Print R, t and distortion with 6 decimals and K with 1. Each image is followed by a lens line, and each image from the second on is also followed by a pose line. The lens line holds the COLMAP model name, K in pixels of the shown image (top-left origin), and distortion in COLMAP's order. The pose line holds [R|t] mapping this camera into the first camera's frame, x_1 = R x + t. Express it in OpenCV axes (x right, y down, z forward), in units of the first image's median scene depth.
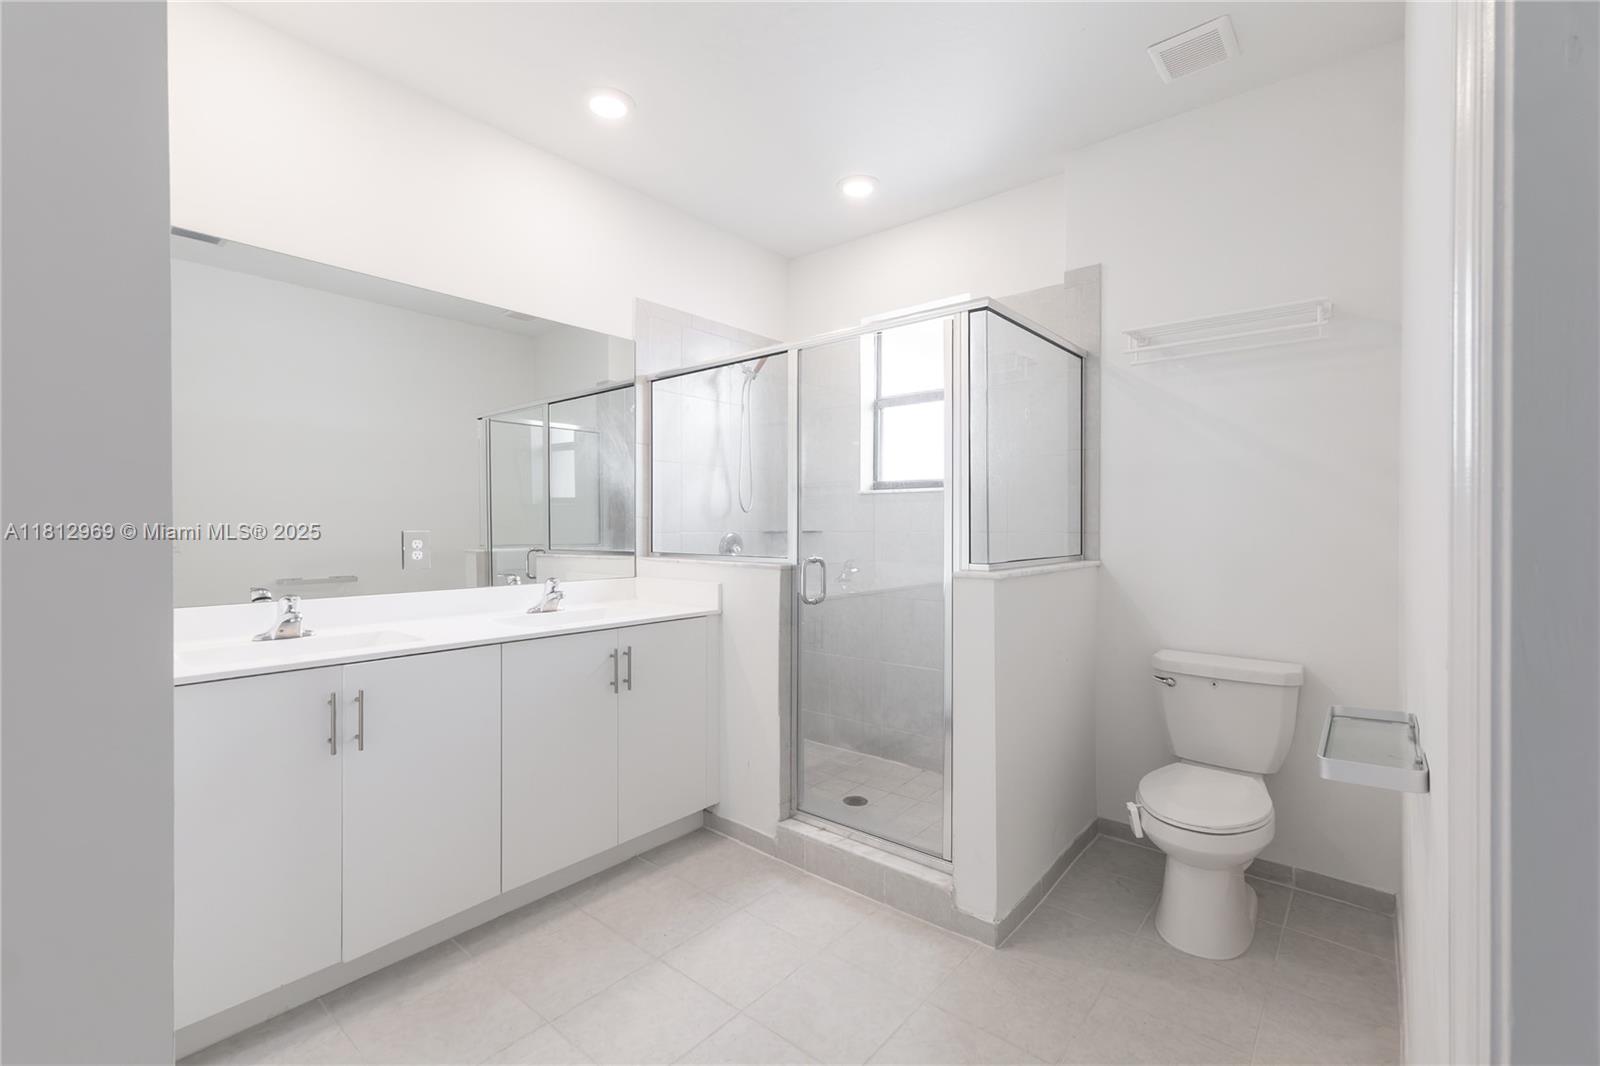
lens RADIAL K [[698.1, 0, 792.5], [0, 698.1, 520.5], [0, 0, 1]] dist [0.002376, 0.002209]
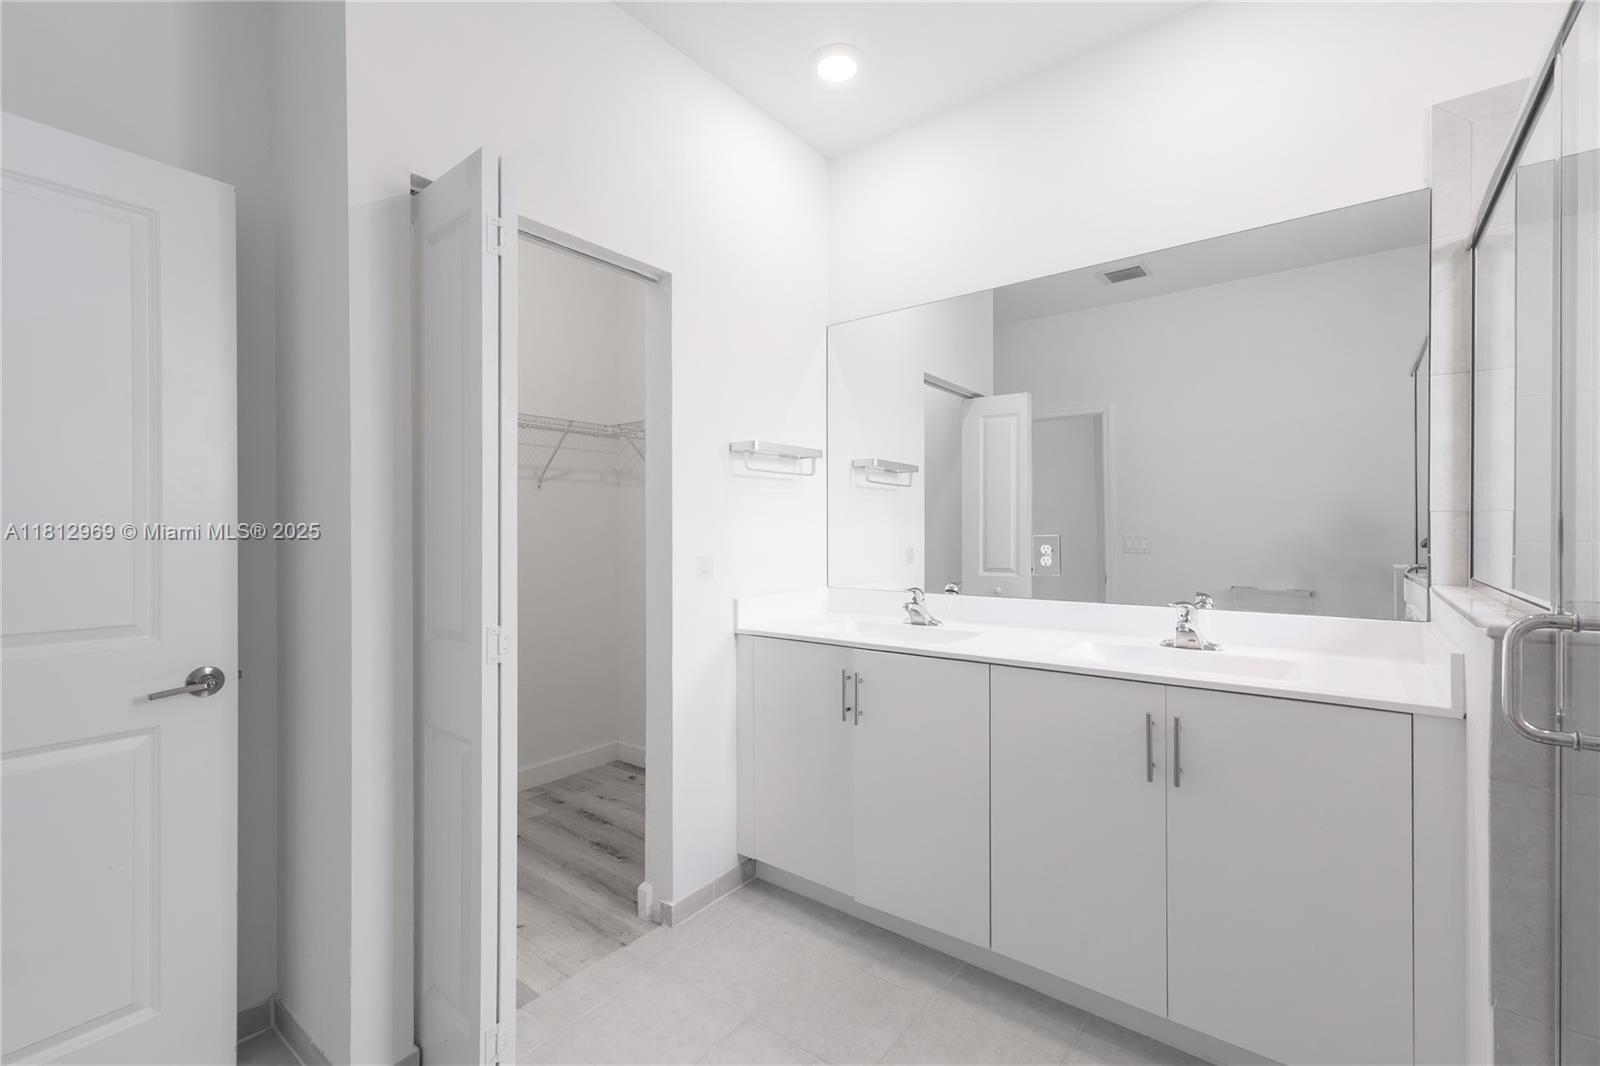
lens RADIAL K [[698.1, 0, 815.8], [0, 698.1, 540.3], [0, 0, 1]] dist [0.002376, 0.002209]
pose [[0.053328, 0.010632, -0.998520, 0.358322], [0.010457, 0.999883, 0.011205, 0.007480], [0.998522, -0.011039, 0.053210, 0.603152]]
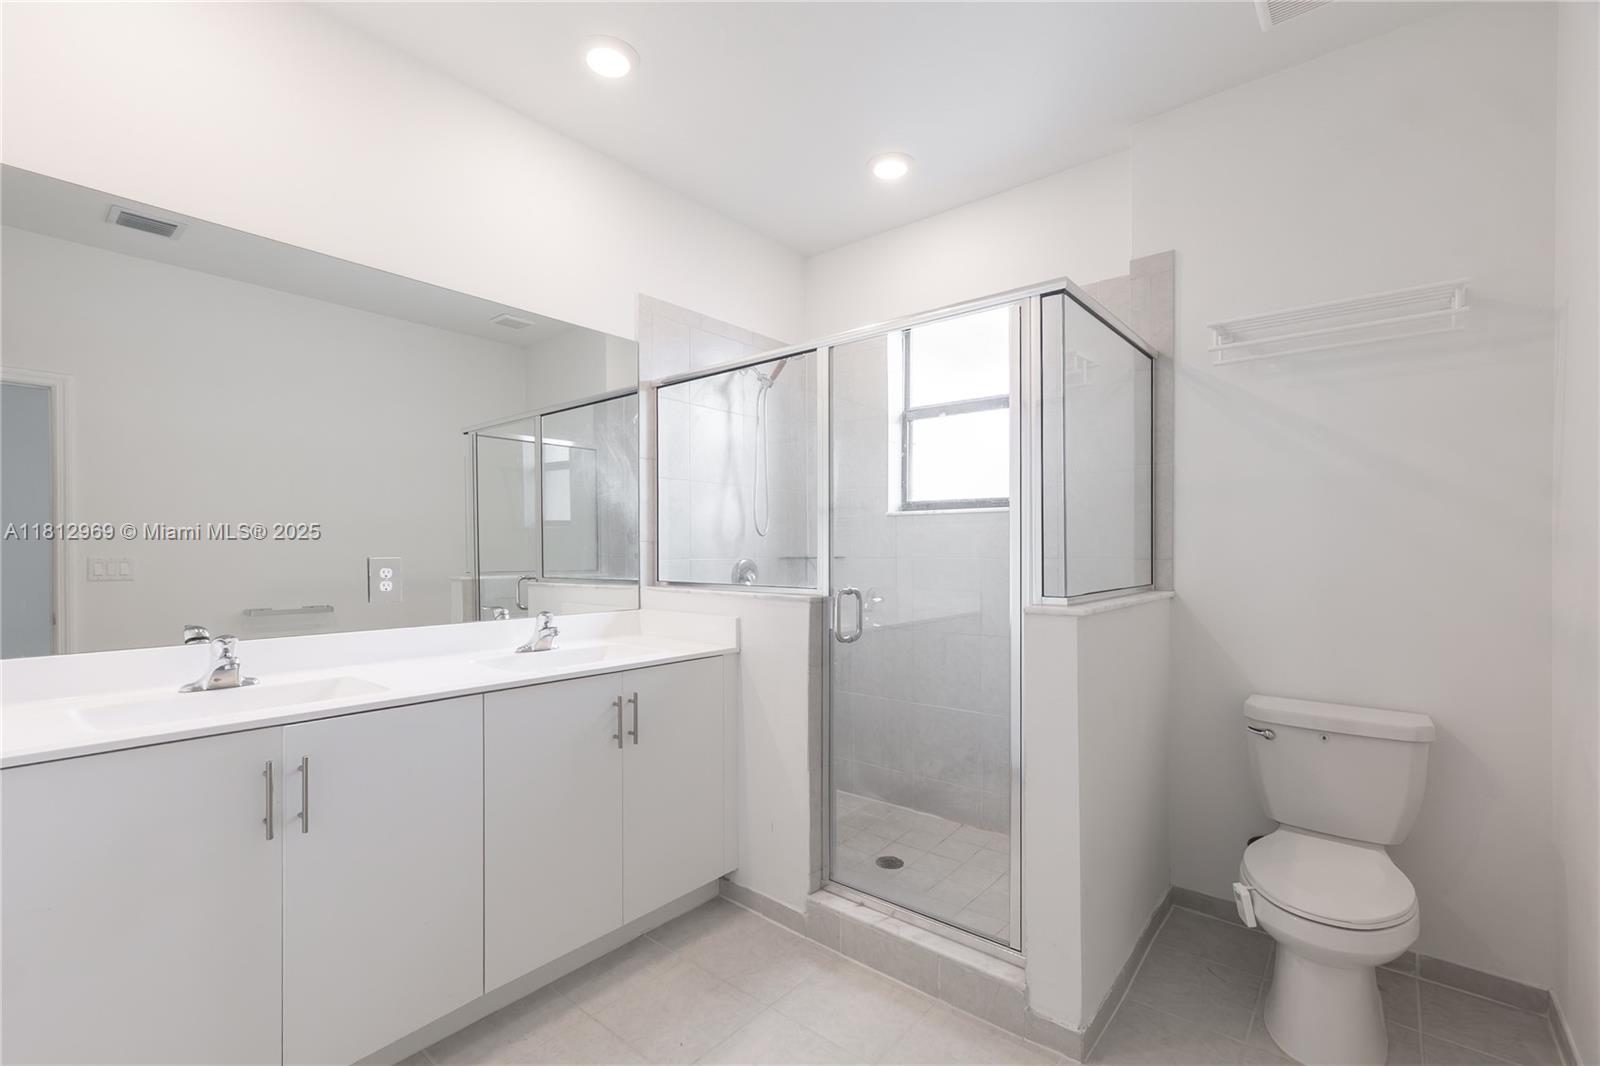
lens RADIAL K [[698.1, 0, 788.6], [0, 698.1, 551.4], [0, 0, 1]] dist [0.002376, 0.002209]
pose [[0.999999, 0.000086, 0.001245, -0.045064], [-0.000098, 0.999954, 0.009578, -0.000708], [-0.001244, -0.009578, 0.999953, 0.139976]]
